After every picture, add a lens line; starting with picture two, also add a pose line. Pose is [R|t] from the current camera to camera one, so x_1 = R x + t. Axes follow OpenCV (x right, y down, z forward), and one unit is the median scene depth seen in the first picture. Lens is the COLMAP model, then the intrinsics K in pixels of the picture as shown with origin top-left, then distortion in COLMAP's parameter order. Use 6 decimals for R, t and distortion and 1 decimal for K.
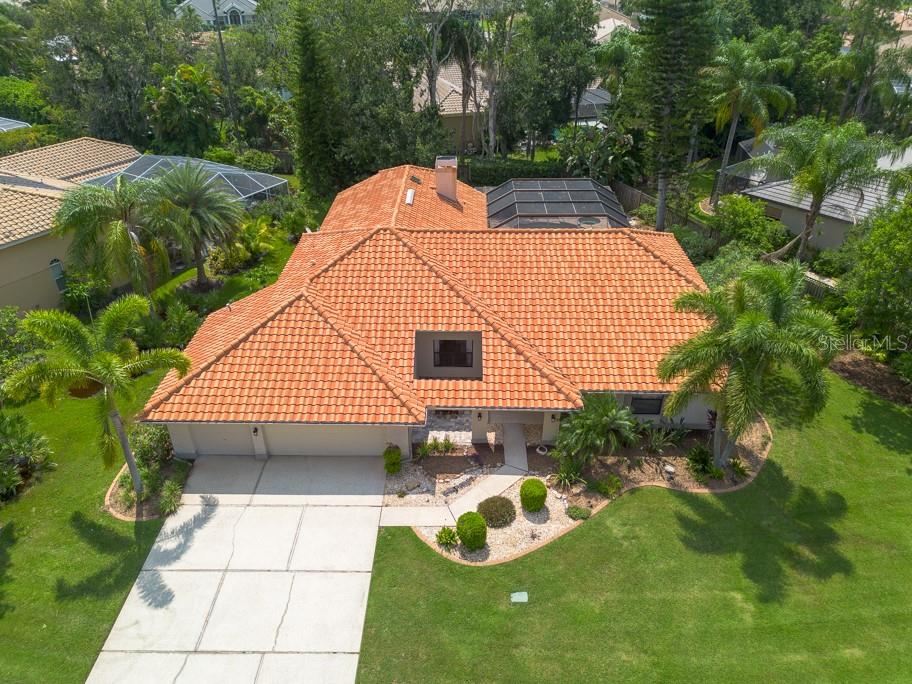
lens RADIAL K [[667.7, 0, 456.0], [0, 667.7, 342.0], [0, 0, 1]] dist [0.051291, -0.042371]
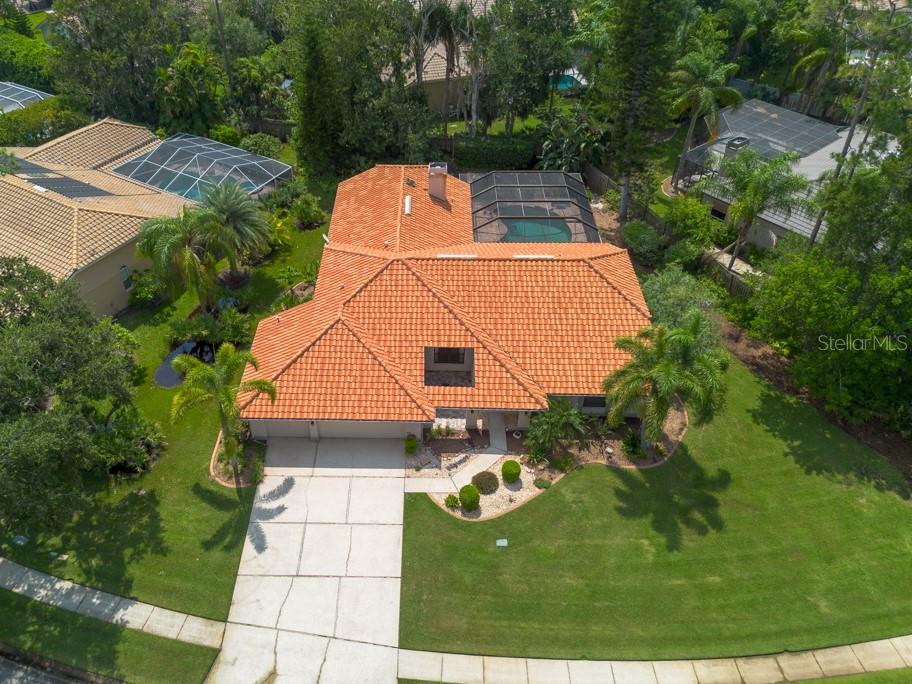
lens RADIAL K [[732.2, 0, 409.8], [0, 732.2, 337.0], [0, 0, 1]] dist [0.074306, -0.074062]
pose [[0.999970, 0.002042, -0.007417, -0.083127], [-0.000910, 0.988757, 0.149525, -0.267311], [0.007639, -0.149514, 0.988730, -0.472094]]
